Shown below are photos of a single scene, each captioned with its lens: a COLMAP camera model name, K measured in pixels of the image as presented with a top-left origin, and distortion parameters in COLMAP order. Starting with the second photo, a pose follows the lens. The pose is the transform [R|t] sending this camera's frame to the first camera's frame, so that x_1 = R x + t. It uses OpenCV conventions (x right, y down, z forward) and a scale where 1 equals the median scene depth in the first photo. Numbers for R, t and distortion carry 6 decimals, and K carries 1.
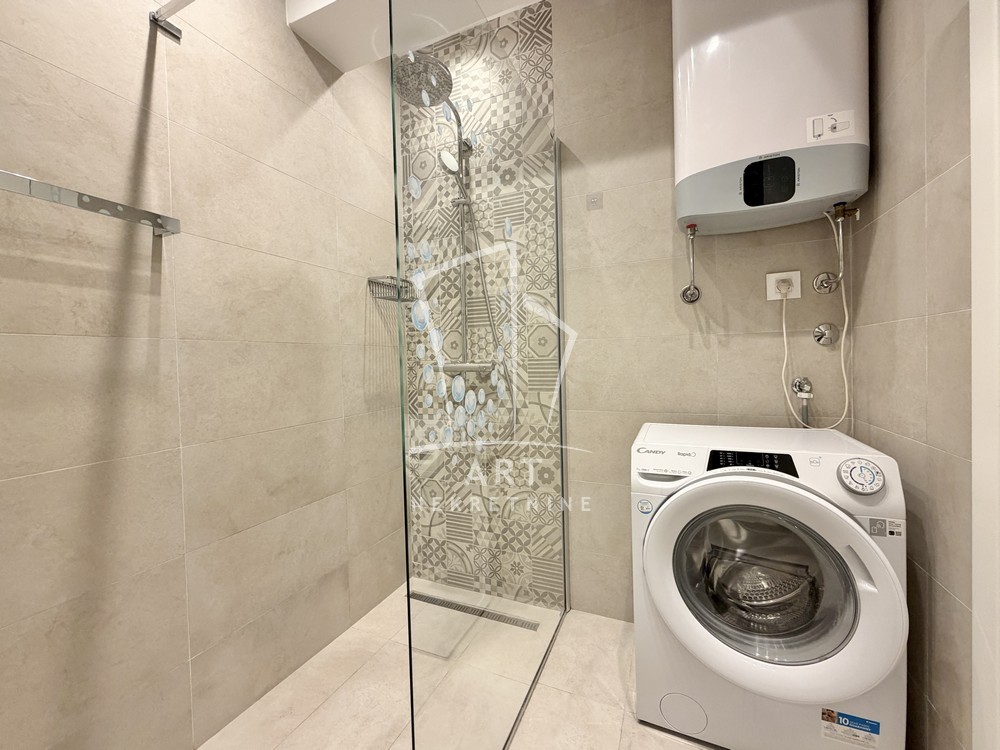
lens RADIAL K [[400.1, 0, 500.0], [0, 400.1, 370.8], [0, 0, 1]] dist [-0.000399, 0.000628]
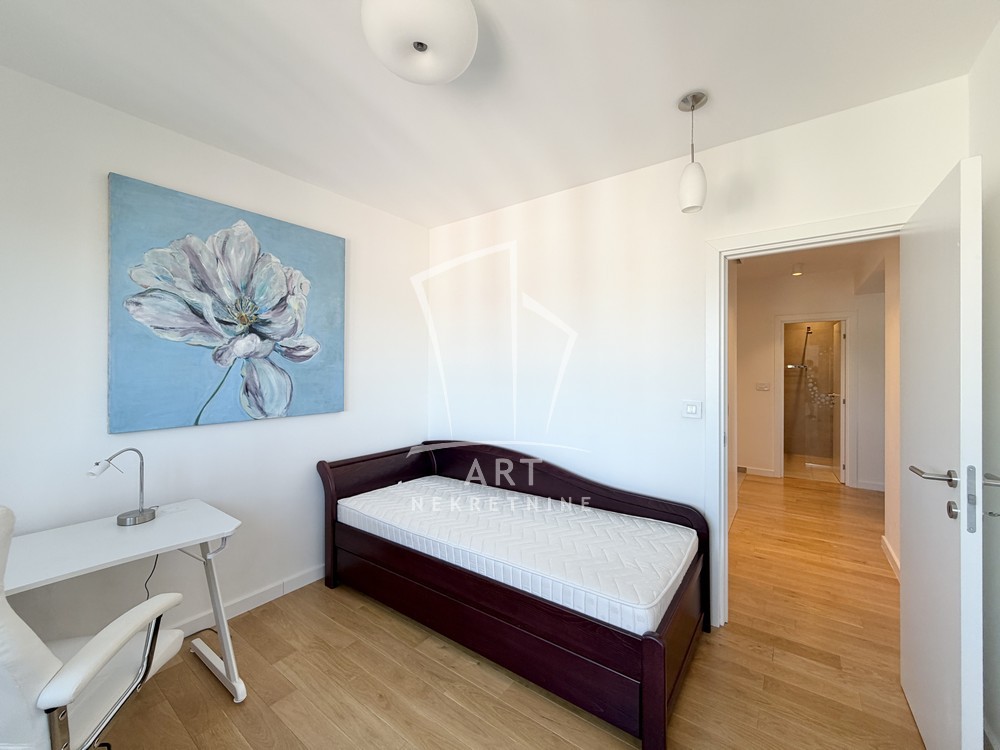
lens RADIAL K [[400.1, 0, 499.7], [0, 400.1, 374.9], [0, 0, 1]] dist [-0.000399, 0.000628]
pose [[-0.213106, 0.017764, -0.976868, 7.128673], [-0.012675, 0.999700, 0.020944, -0.325312], [0.976947, 0.016845, -0.212817, -2.692641]]
